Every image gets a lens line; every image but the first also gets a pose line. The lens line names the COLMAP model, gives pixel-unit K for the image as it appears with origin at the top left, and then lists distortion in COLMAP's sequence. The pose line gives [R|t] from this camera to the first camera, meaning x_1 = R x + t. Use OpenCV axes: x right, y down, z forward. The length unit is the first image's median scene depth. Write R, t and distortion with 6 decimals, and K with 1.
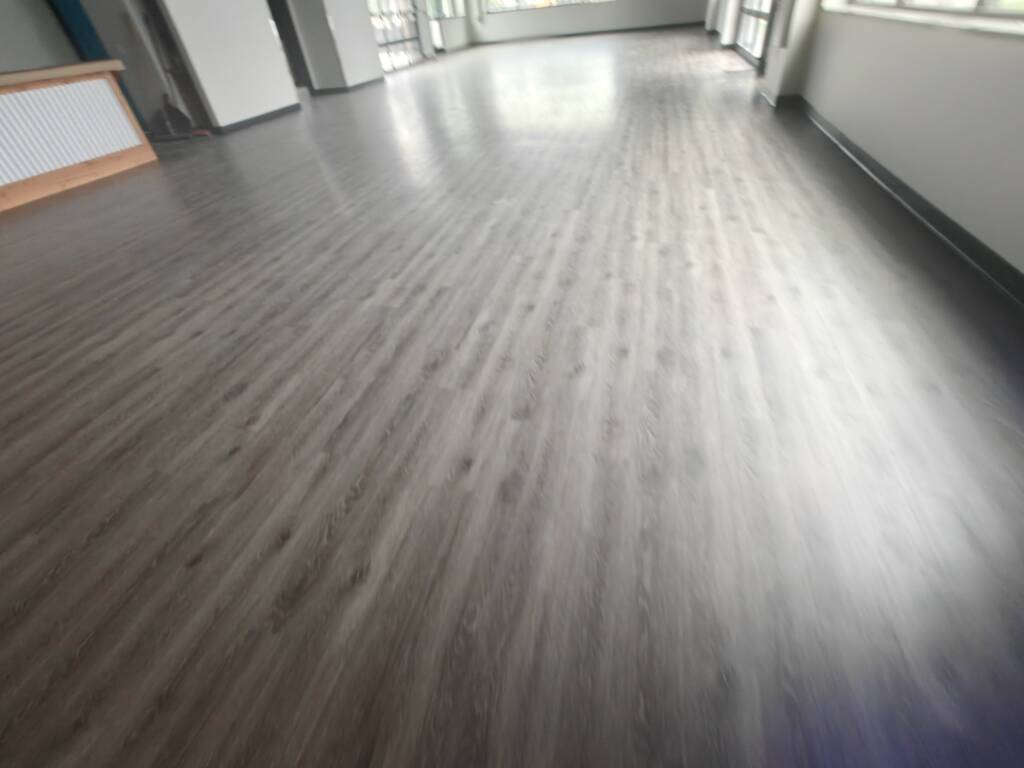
lens RADIAL K [[415.8, 0, 488.6], [0, 415.8, 344.9], [0, 0, 1]] dist [-0.000346, -0.000034]
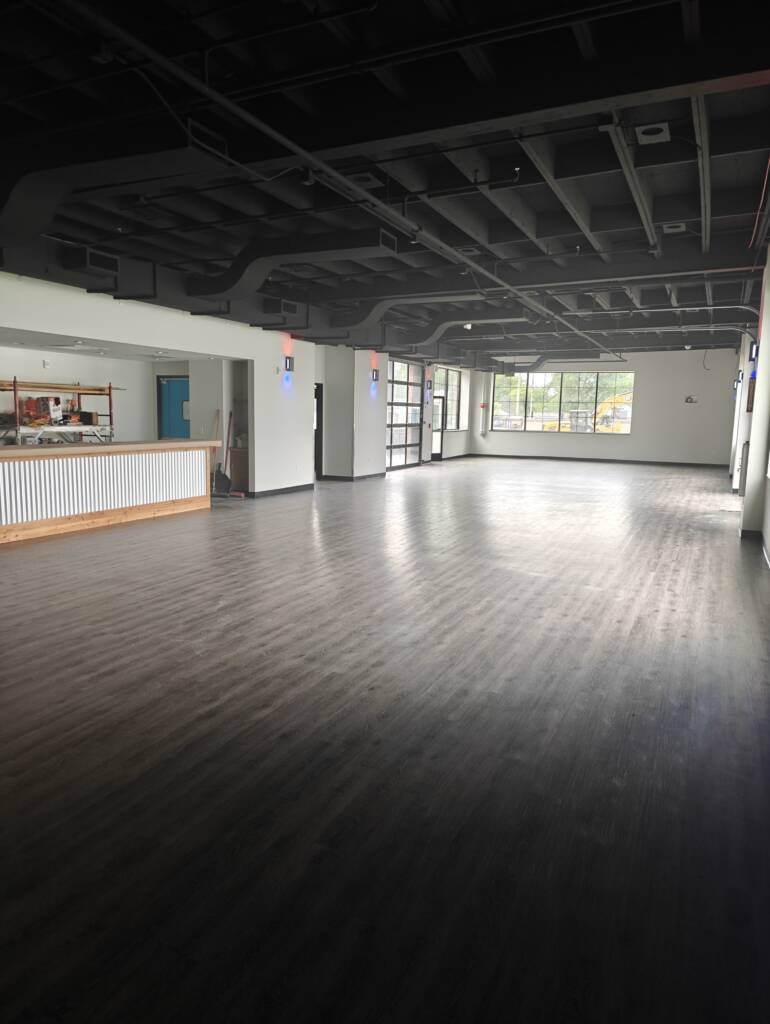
lens RADIAL K [[710.3, 0, 385.0], [0, 710.3, 512.0], [0, 0, 1]] dist [0.004979, 0.000612]
pose [[0.984390, 0.130292, -0.118321, -0.062100], [-0.172285, 0.850766, -0.496503, 0.545279], [0.035973, 0.509137, 0.859933, -0.813844]]
